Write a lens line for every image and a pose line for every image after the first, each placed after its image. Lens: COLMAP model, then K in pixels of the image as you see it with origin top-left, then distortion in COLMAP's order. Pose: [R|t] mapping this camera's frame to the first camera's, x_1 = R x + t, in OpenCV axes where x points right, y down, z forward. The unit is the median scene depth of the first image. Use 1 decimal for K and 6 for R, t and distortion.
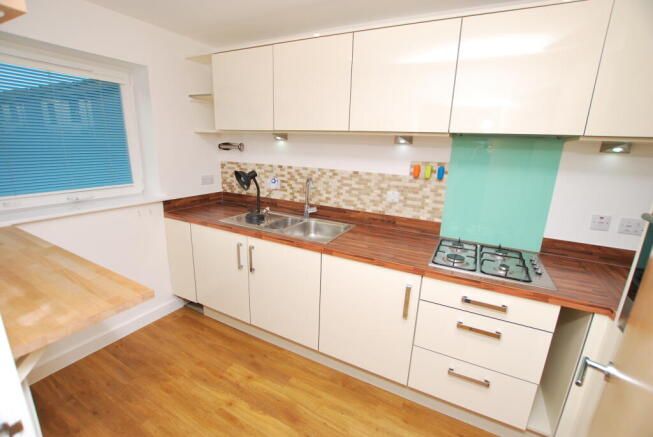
lens RADIAL K [[290.7, 0, 329.3], [0, 290.7, 218.9], [0, 0, 1]] dist [-0.020487, 0.001605]
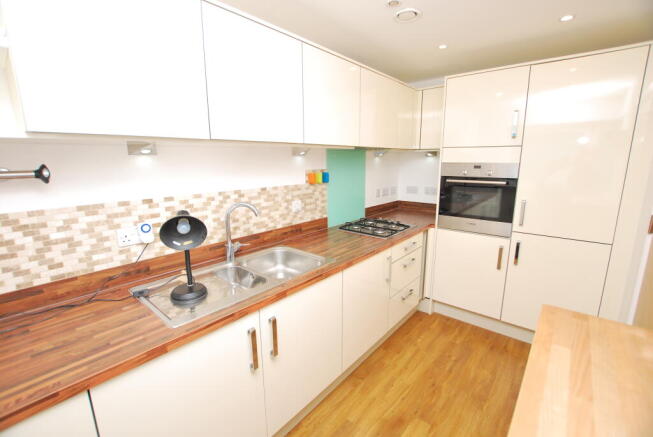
lens RADIAL K [[290.7, 0, 330.6], [0, 290.7, 218.3], [0, 0, 1]] dist [-0.020487, 0.001605]
pose [[0.214784, -0.234376, 0.948122, -0.735479], [0.250040, 0.951621, 0.178598, -0.185761], [-0.944112, 0.198708, 0.262996, 0.607955]]
